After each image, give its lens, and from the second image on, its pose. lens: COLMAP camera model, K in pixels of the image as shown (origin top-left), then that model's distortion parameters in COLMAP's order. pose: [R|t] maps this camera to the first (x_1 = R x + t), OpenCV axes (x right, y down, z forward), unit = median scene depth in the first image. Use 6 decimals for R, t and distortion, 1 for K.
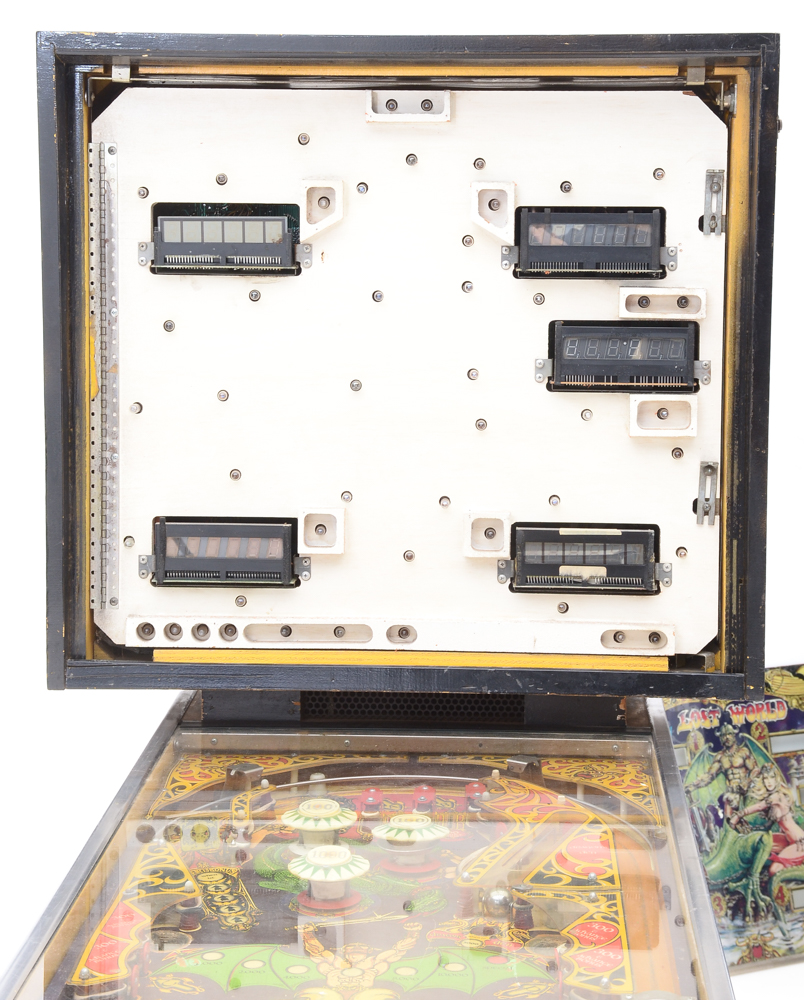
lens RADIAL K [[2184.8, 0, 405.0], [0, 2184.8, 395.4], [0, 0, 1]] dist [0.260329, 0.299767]
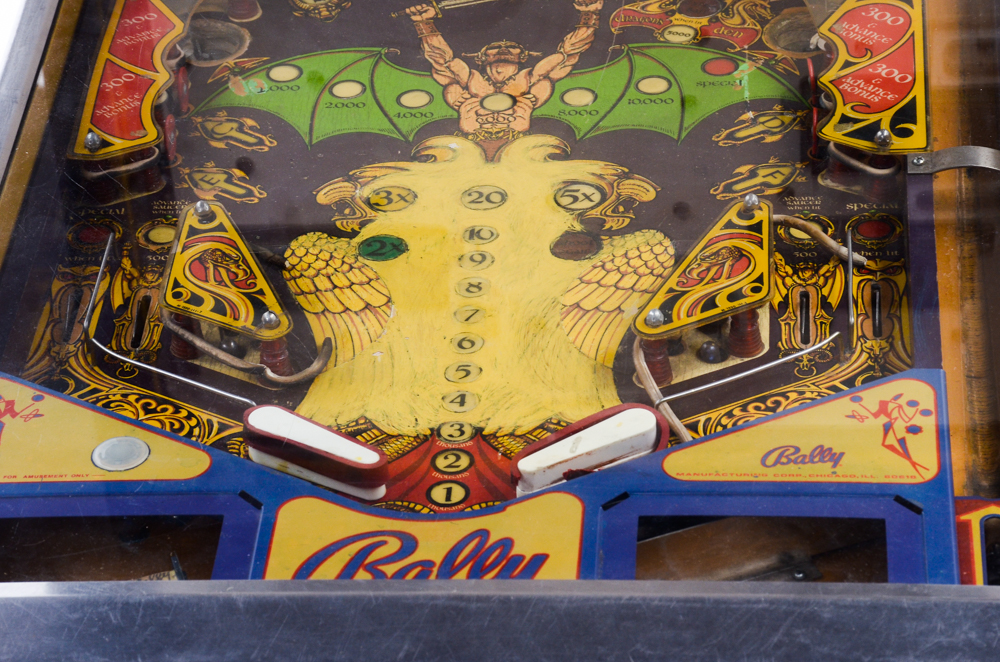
lens RADIAL K [[3576.0, 0, 484.2], [0, 3576.0, 331.7], [0, 0, 1]] dist [1.286387, -2.377669]
pose [[0.998416, -0.037510, -0.041938, 0.011428], [0.052707, 0.884362, 0.463817, -0.137648], [0.019690, -0.465293, 0.884938, 0.019817]]
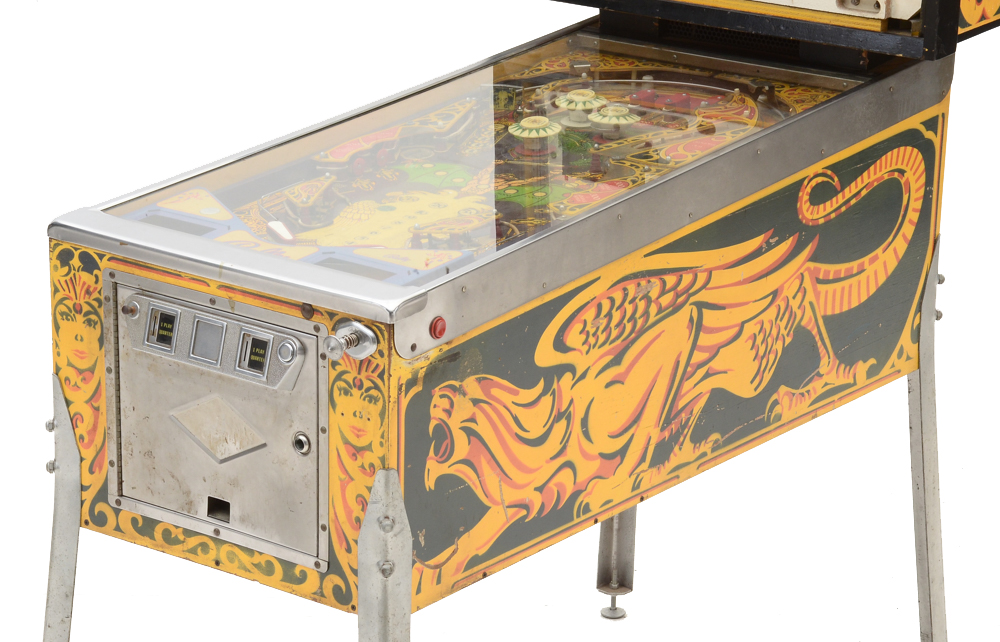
lens RADIAL K [[2927.0, 0, 490.7], [0, 2927.0, 342.0], [0, 0, 1]] dist [0.684199, 2.364597]
pose [[0.827826, 0.183300, -0.530194, 0.903926], [-0.041592, 0.962565, 0.267840, -0.162532], [0.559441, -0.199673, 0.804460, -0.592560]]
